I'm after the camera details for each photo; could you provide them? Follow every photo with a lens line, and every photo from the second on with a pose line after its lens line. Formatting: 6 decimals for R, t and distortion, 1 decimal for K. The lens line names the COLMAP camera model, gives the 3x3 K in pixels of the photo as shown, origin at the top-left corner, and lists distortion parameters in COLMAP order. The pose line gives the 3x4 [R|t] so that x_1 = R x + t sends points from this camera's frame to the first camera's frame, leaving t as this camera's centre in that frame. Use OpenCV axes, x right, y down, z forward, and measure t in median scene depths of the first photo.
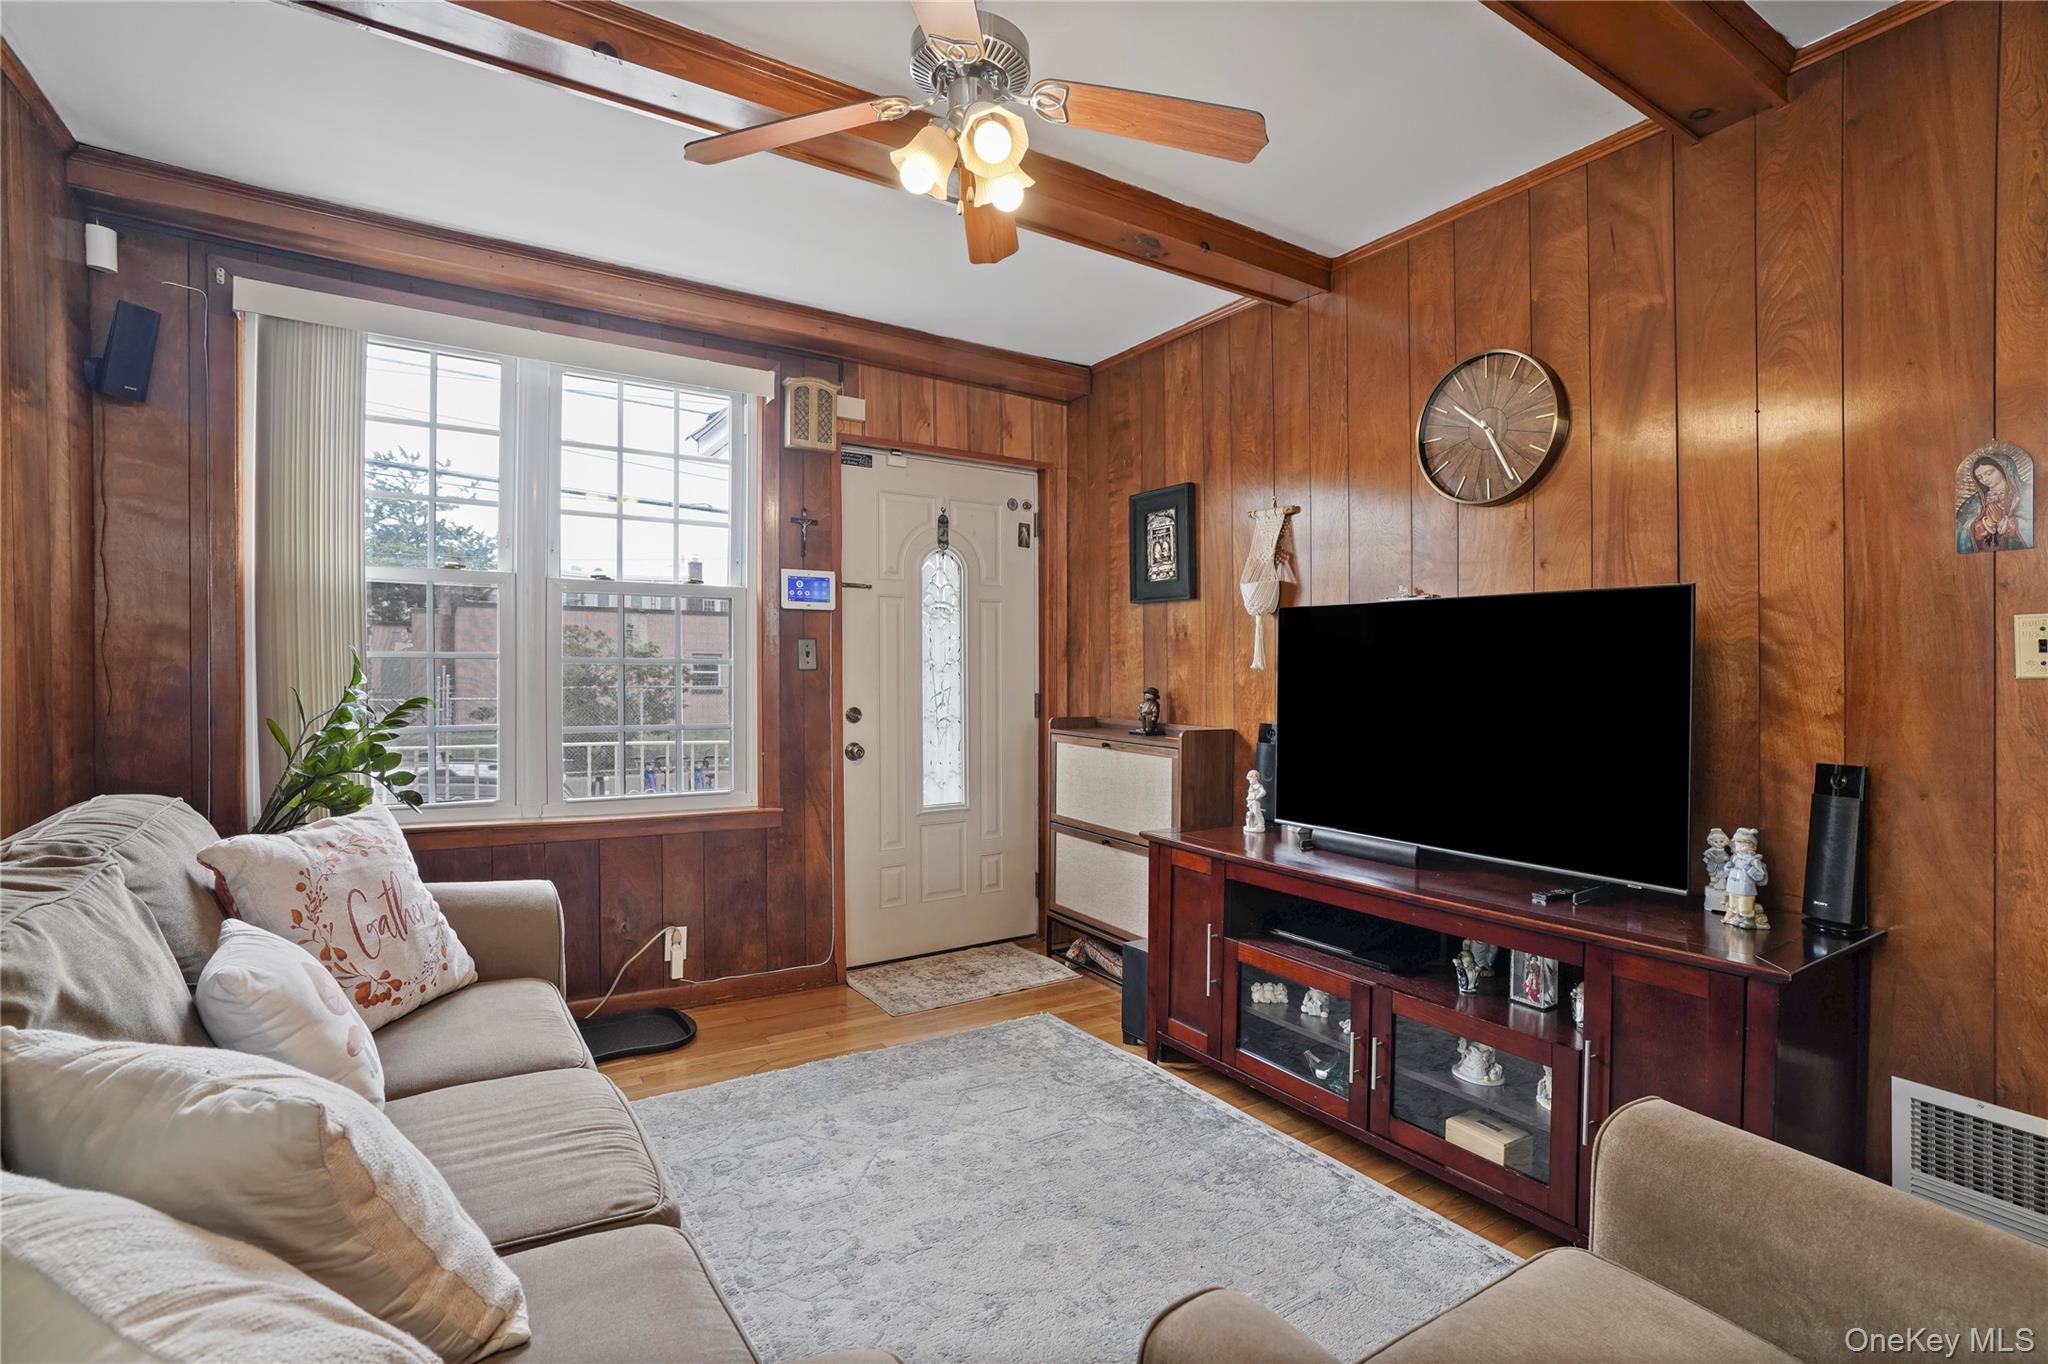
lens RADIAL K [[947.6, 0, 1054.6], [0, 947.6, 679.2], [0, 0, 1]] dist [-0.058878, 0.028053]
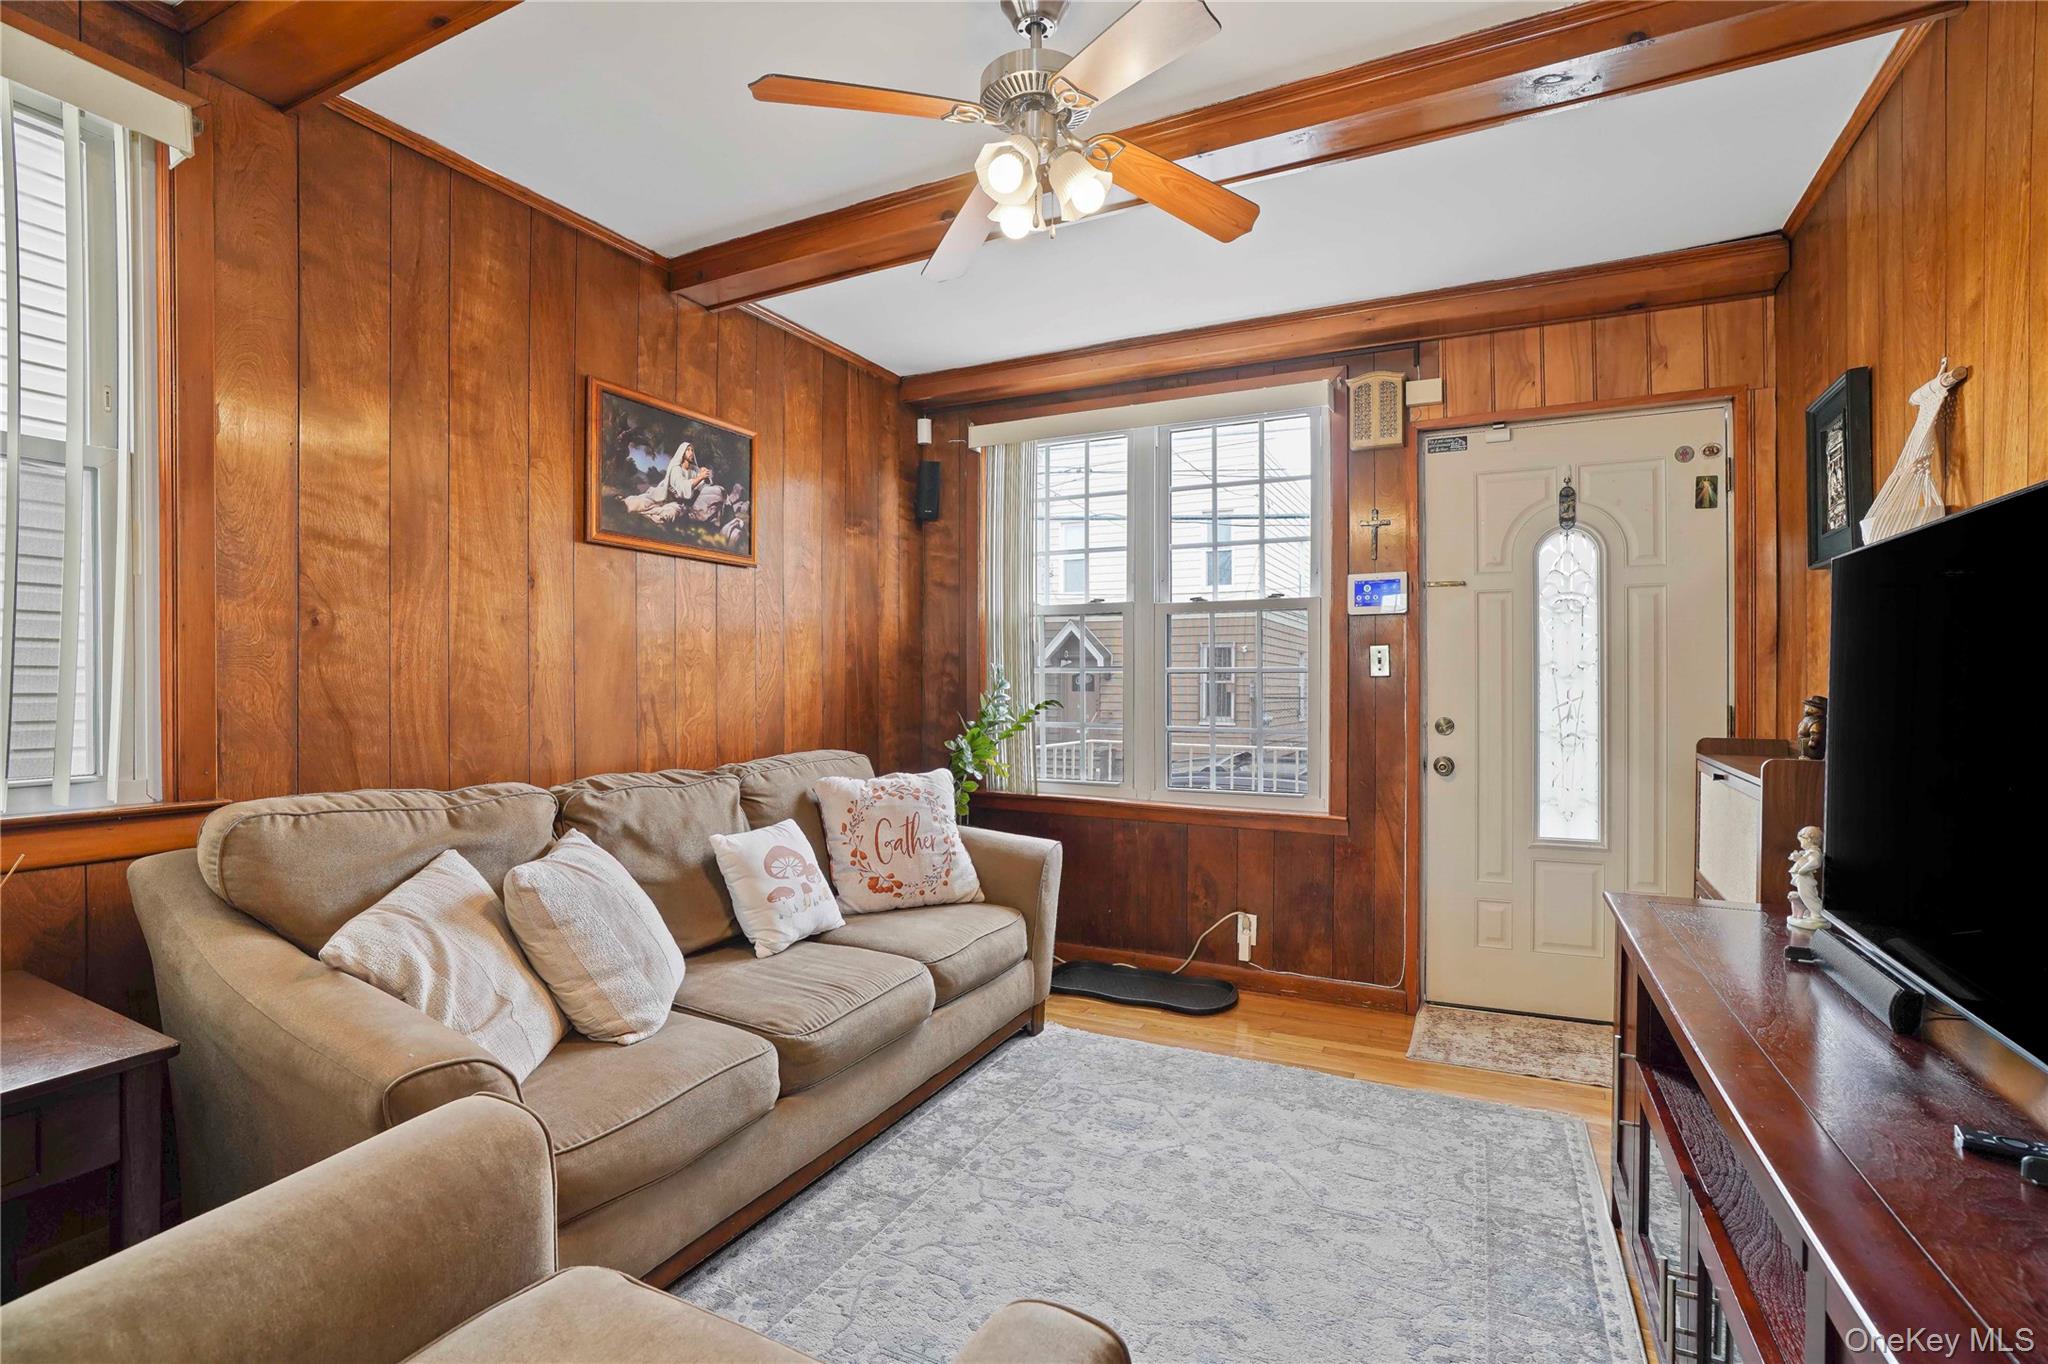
lens RADIAL K [[938.7, 0, 1021.9], [0, 938.7, 697.5], [0, 0, 1]] dist [-0.061930, 0.030854]
pose [[0.501154, 0.002723, -0.865354, 0.397192], [-0.002987, 0.999995, 0.001417, 0.011509], [0.865353, 0.001875, 0.501160, 0.223226]]
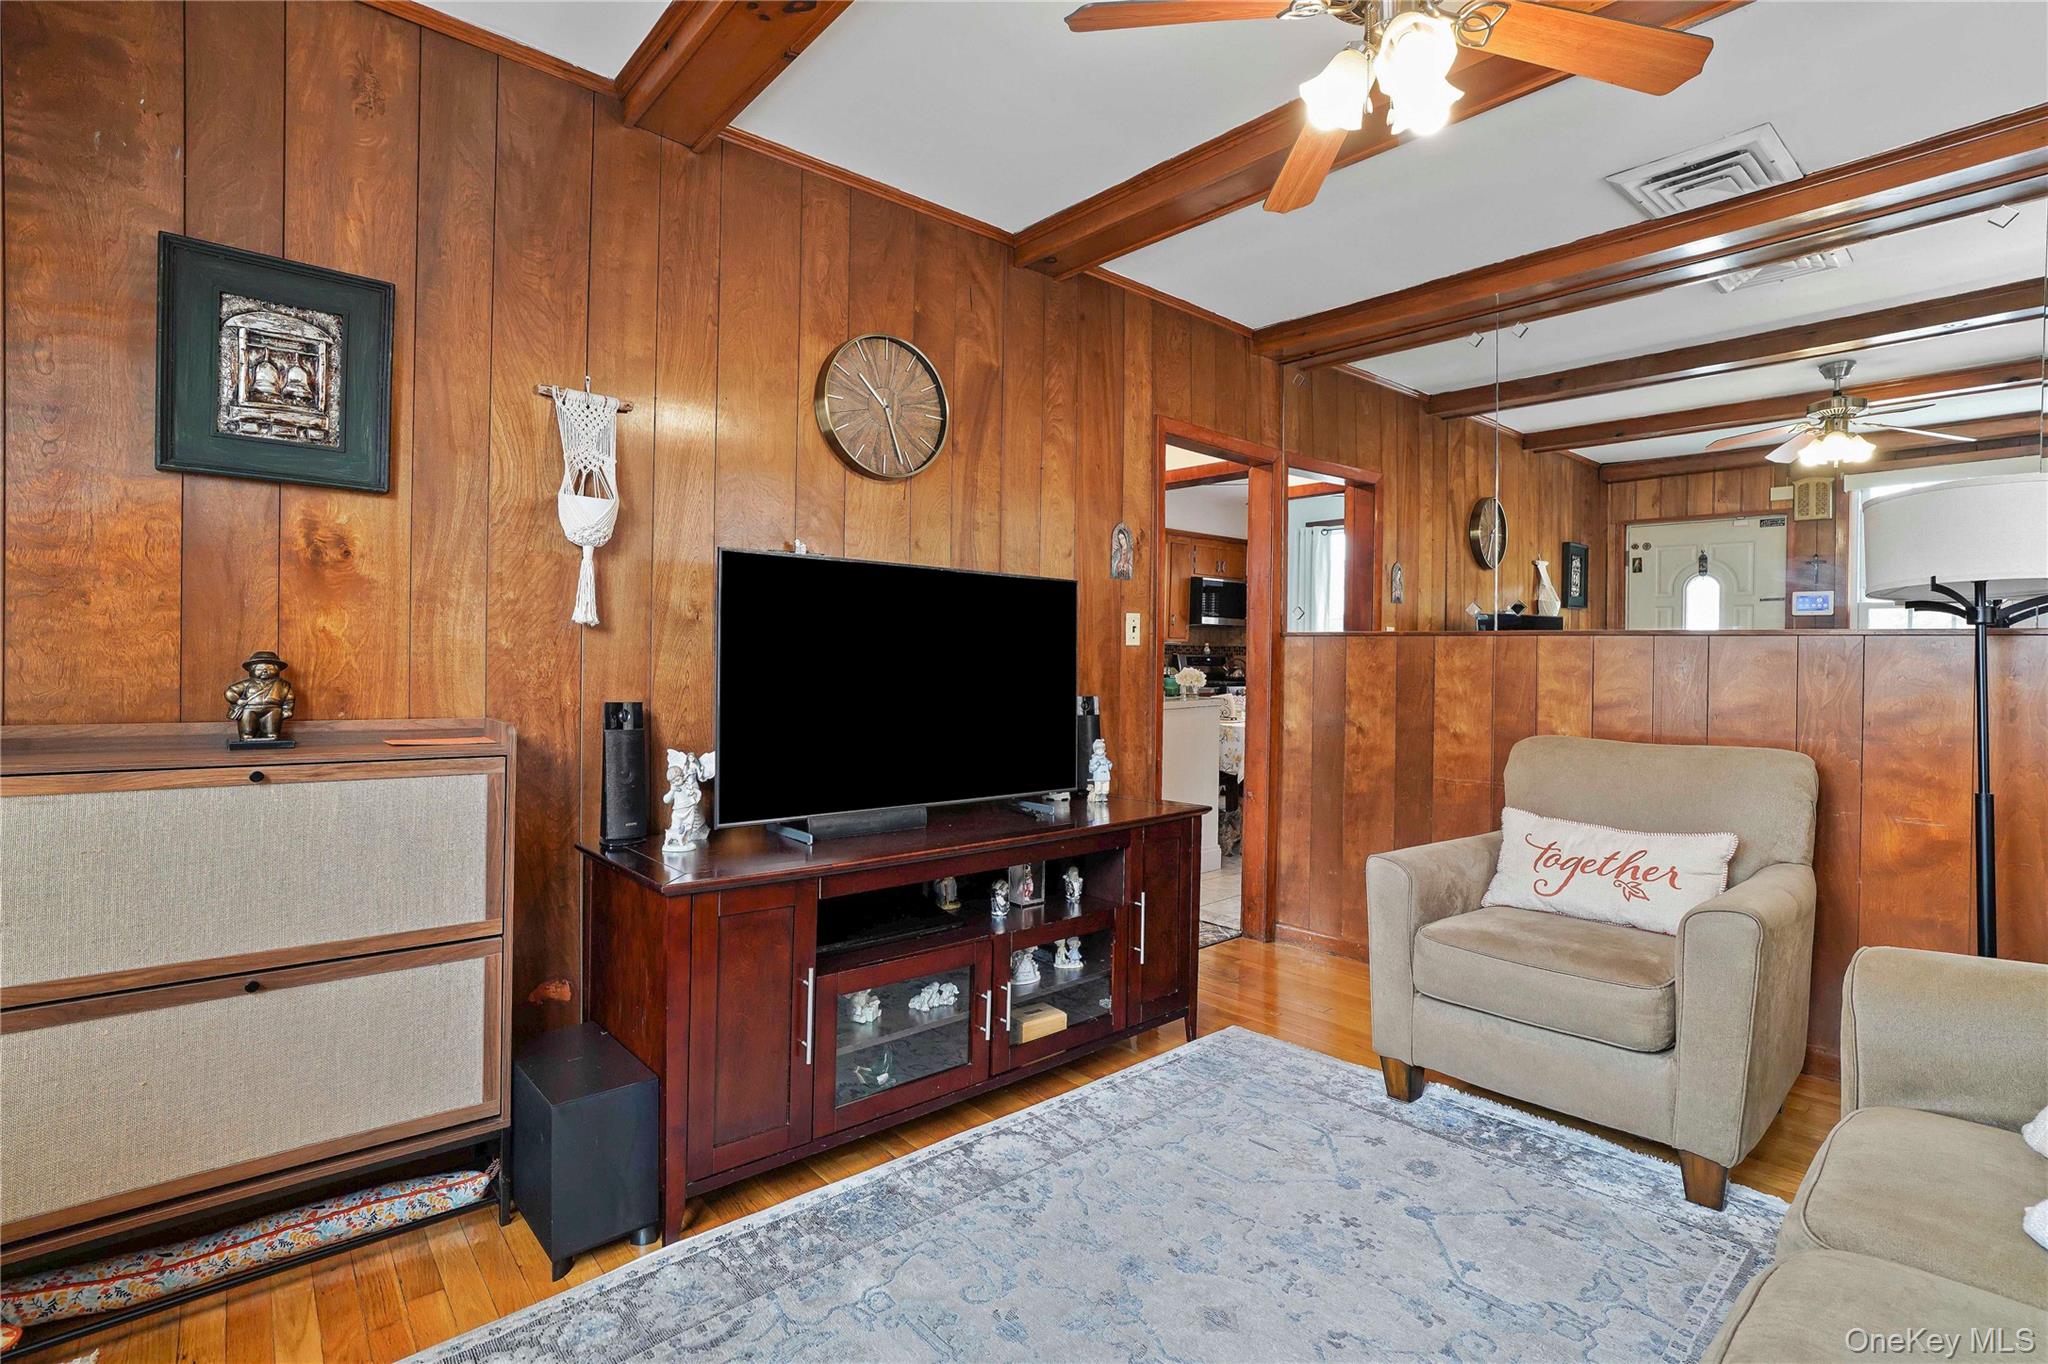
lens RADIAL K [[947.6, 0, 1054.6], [0, 947.6, 679.2], [0, 0, 1]] dist [-0.058878, 0.028053]
pose [[-0.135999, -0.018023, 0.990545, -0.454398], [-0.001413, 0.999837, 0.017998, 0.014118], [-0.990708, 0.001048, -0.136002, 0.695597]]
